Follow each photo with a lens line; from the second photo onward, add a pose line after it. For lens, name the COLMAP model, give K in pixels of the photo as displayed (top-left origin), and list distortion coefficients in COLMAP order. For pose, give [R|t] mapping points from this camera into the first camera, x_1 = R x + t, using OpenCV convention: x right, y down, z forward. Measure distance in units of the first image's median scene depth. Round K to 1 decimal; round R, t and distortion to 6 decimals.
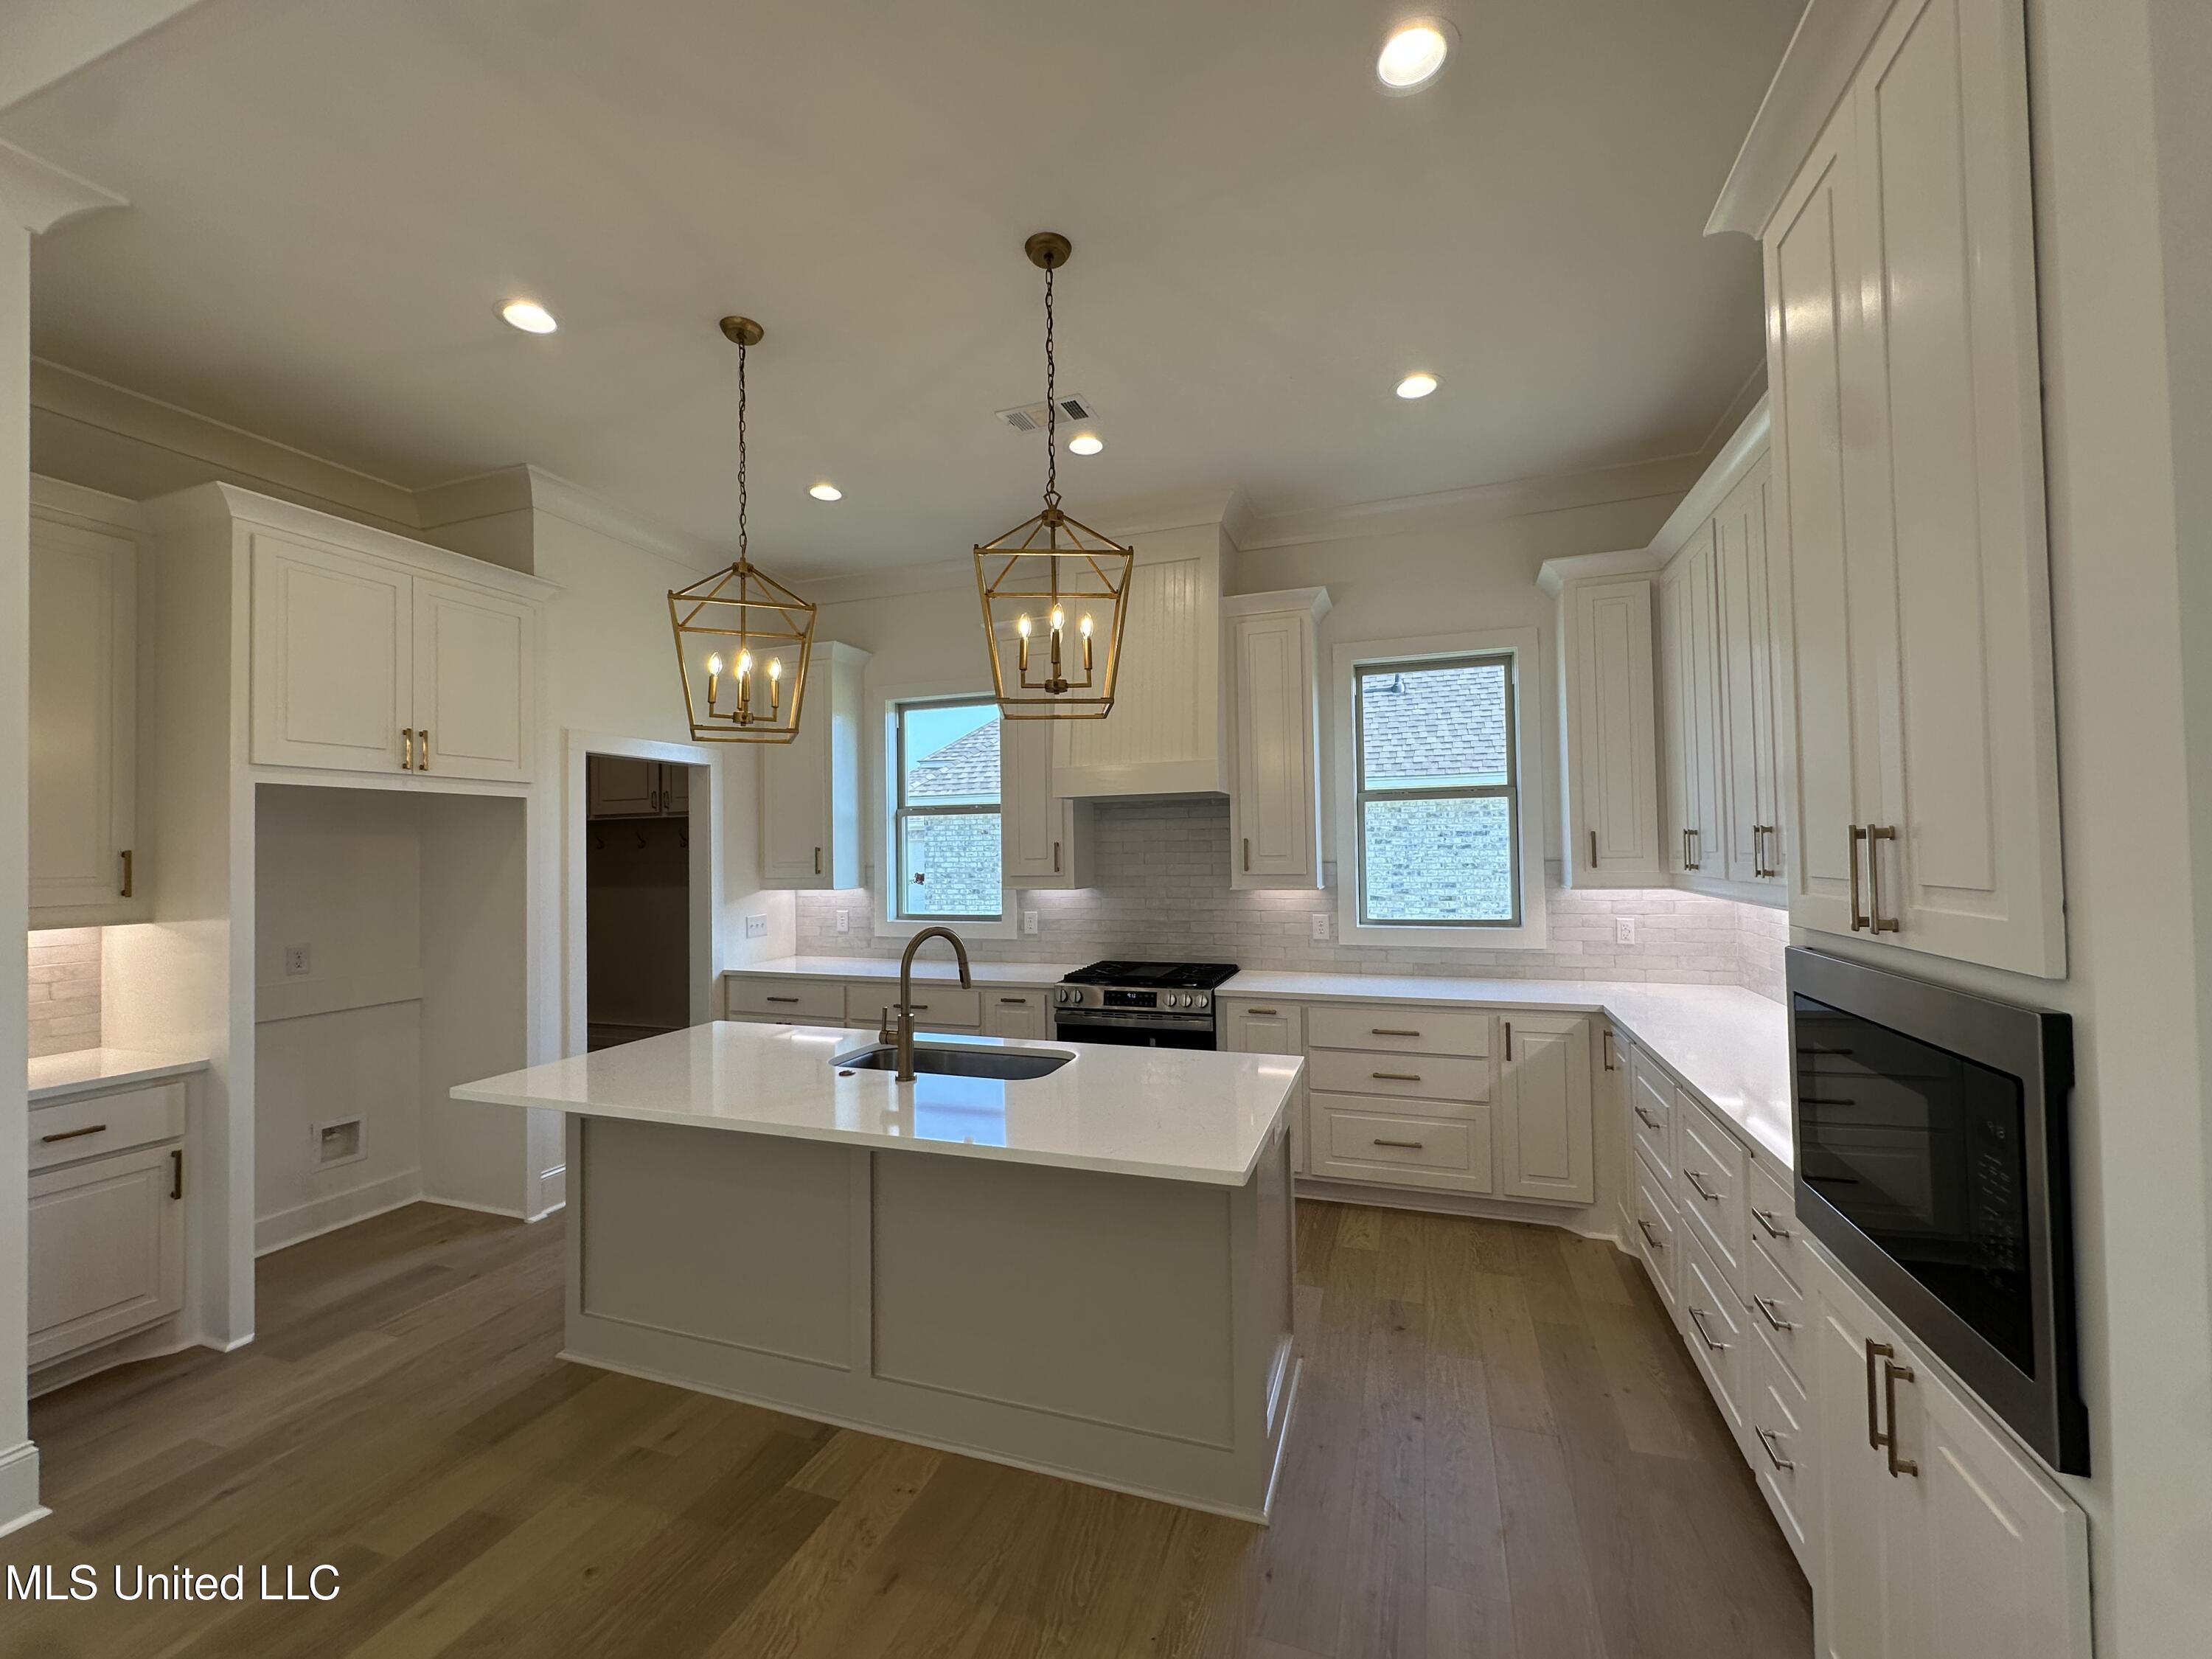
lens RADIAL K [[883.1, 0, 1108.4], [0, 883.1, 830.9], [0, 0, 1]] dist [-0.004502, 0.000301]
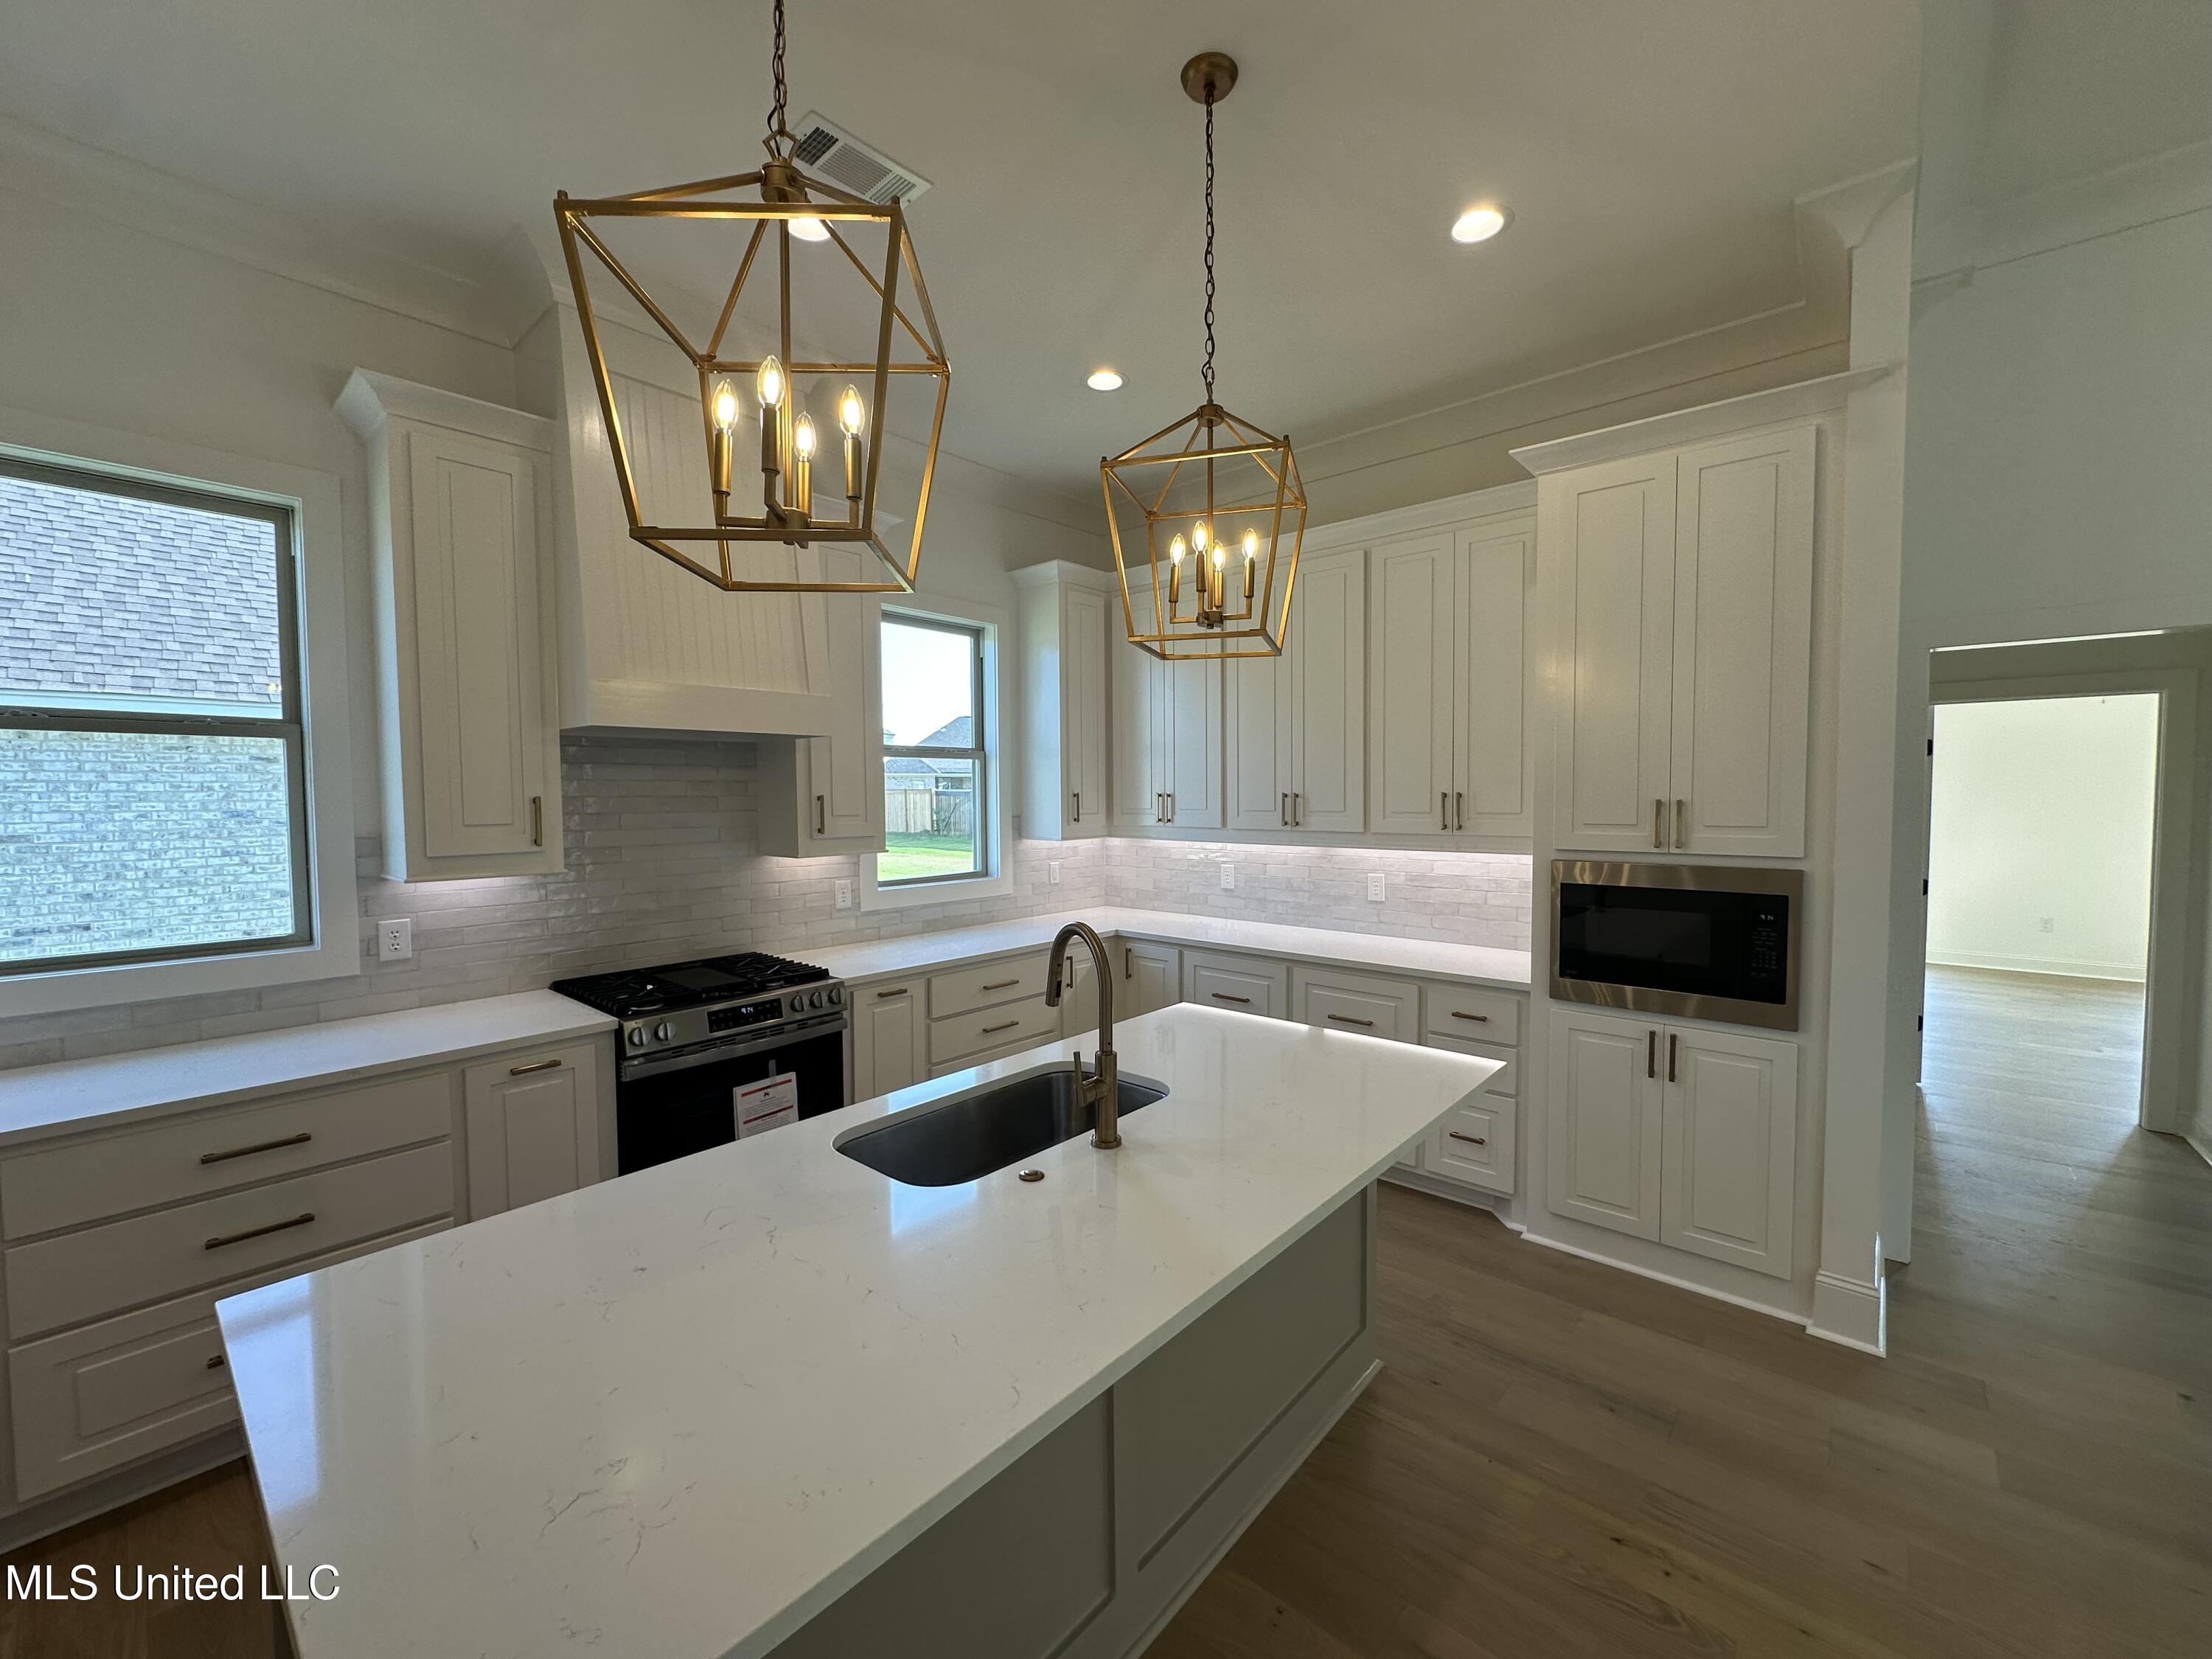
lens RADIAL K [[883.1, 0, 1108.4], [0, 883.1, 830.9], [0, 0, 1]] dist [-0.004502, 0.000301]
pose [[0.371954, -0.027925, 0.927831, -0.537108], [-0.019504, 0.999092, 0.037889, 0.006090], [-0.928046, -0.032189, 0.371071, 0.463675]]
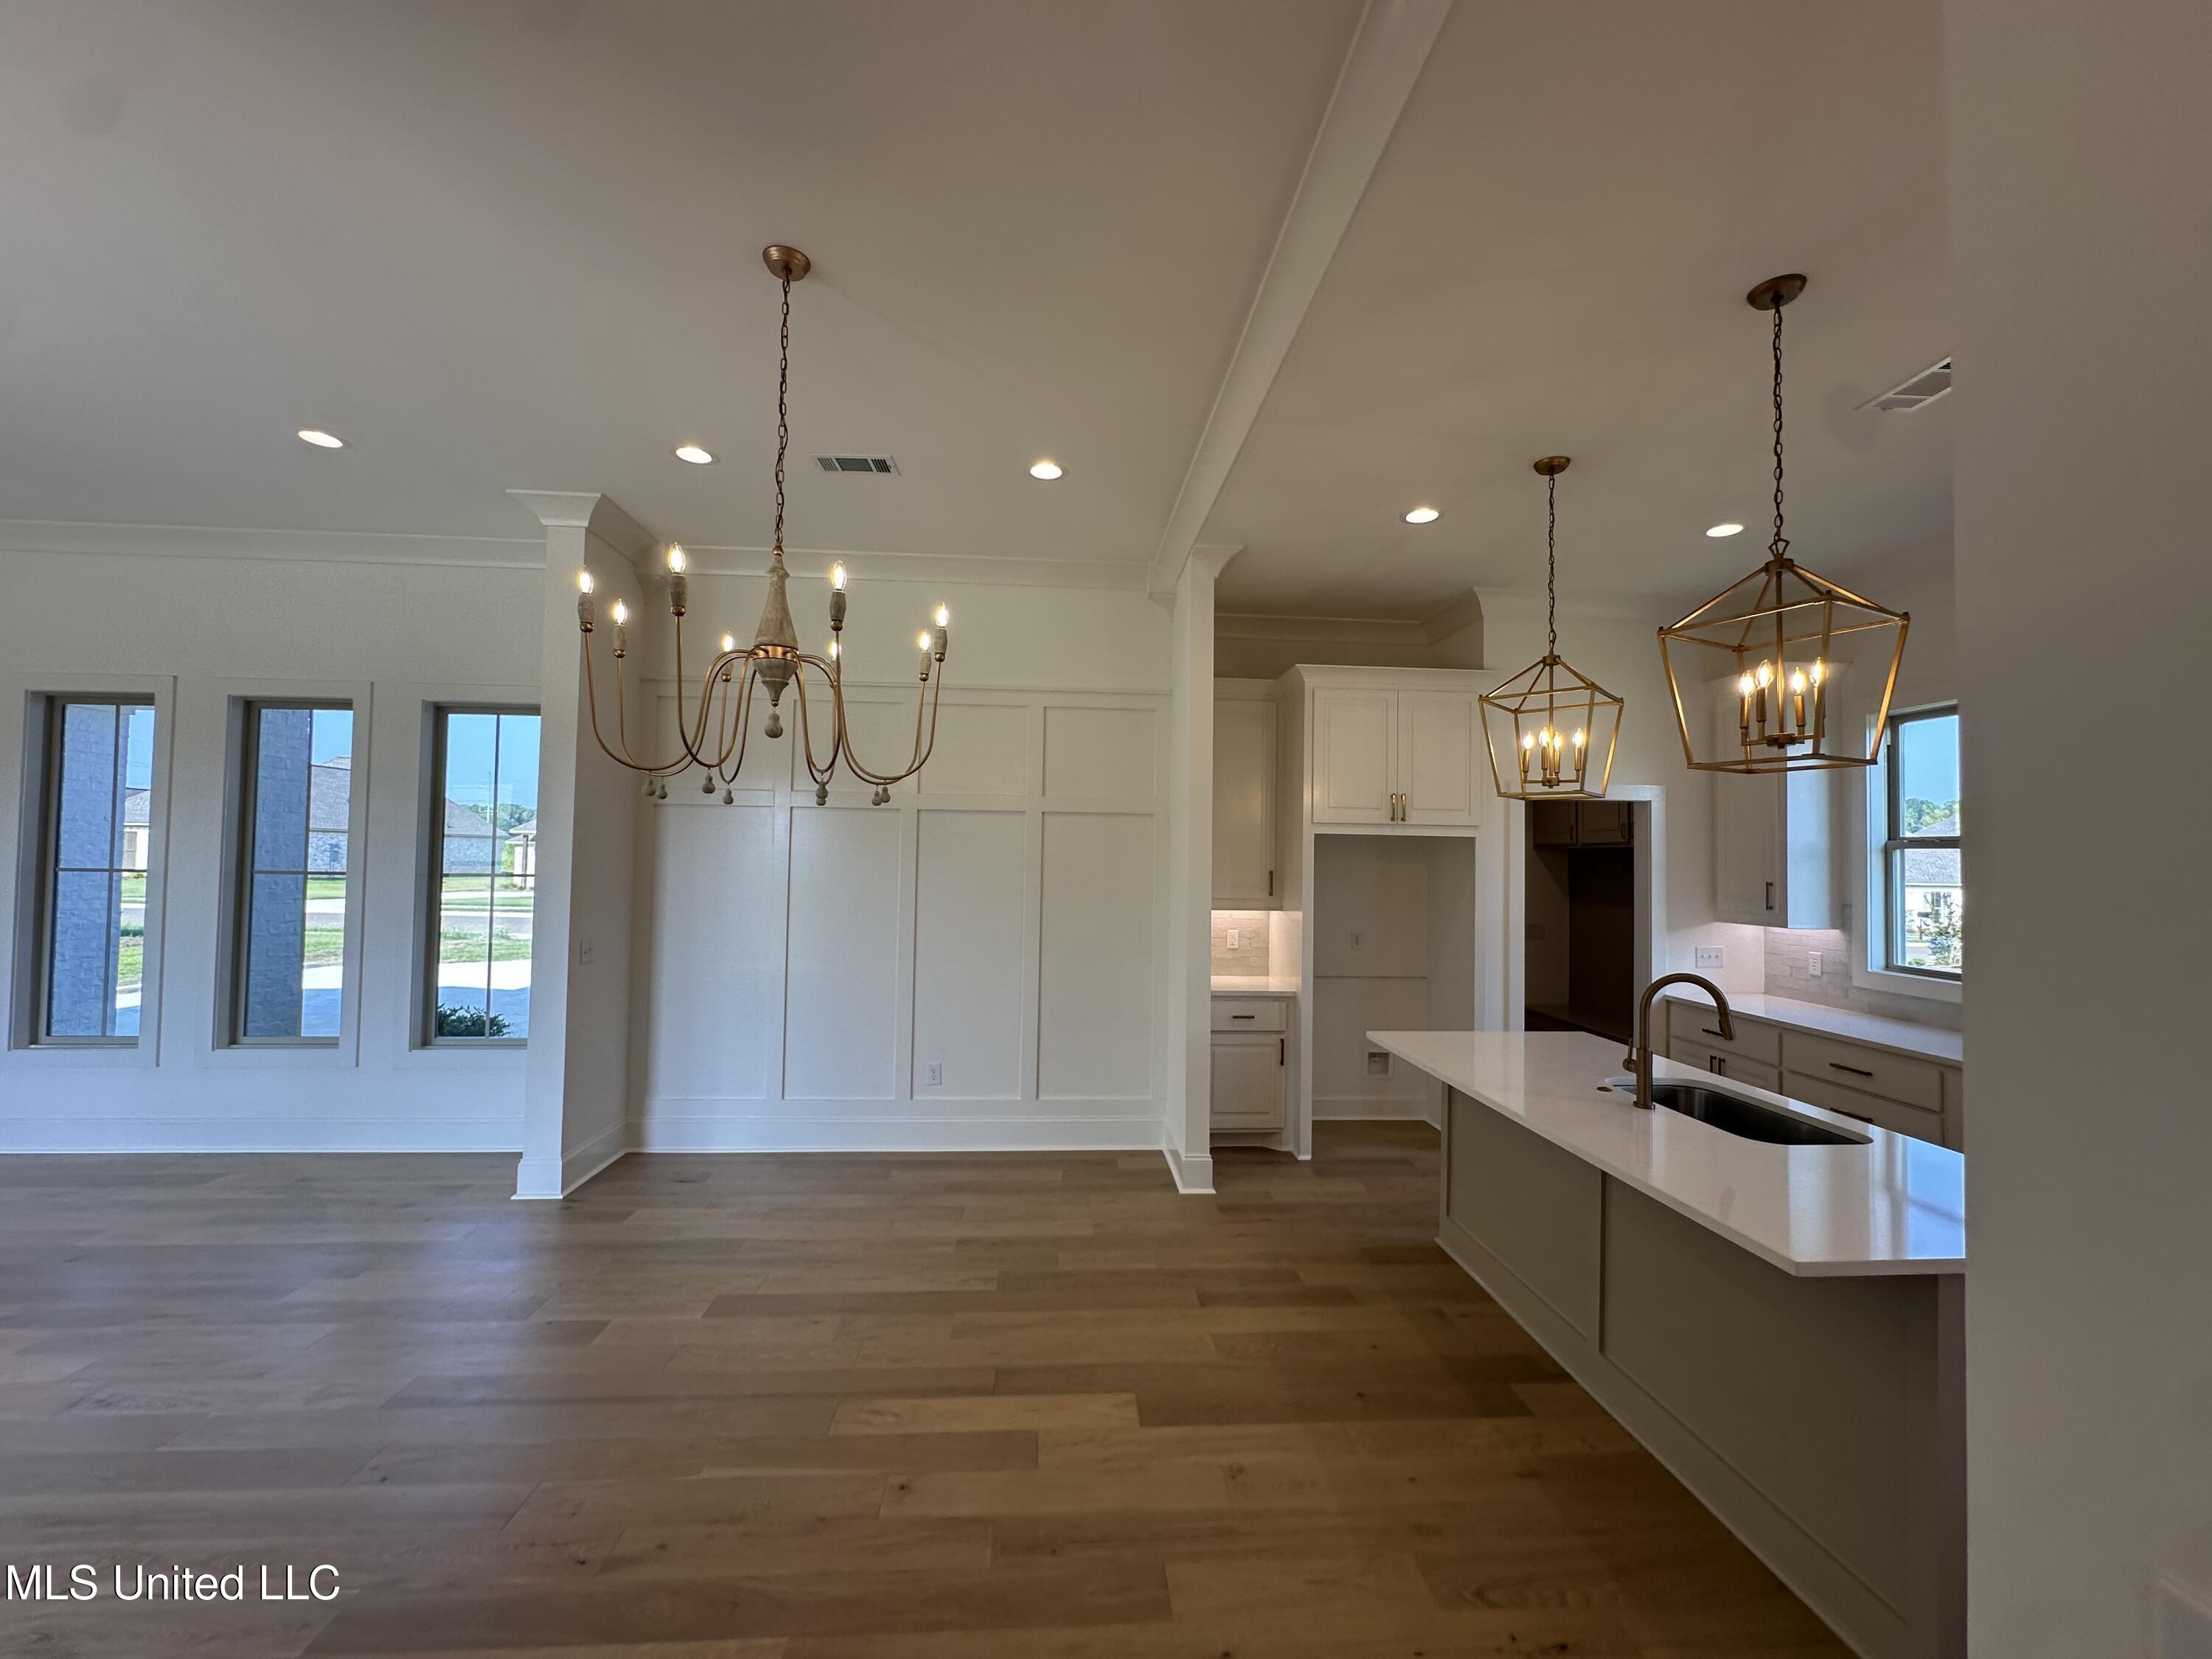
lens RADIAL K [[883.1, 0, 1108.4], [0, 883.1, 830.9], [0, 0, 1]] dist [-0.004502, 0.000301]
pose [[0.397969, -0.005269, -0.917384, 0.321320], [-0.003895, 0.999965, -0.007433, -0.033203], [0.917391, 0.006531, 0.397934, -0.035787]]
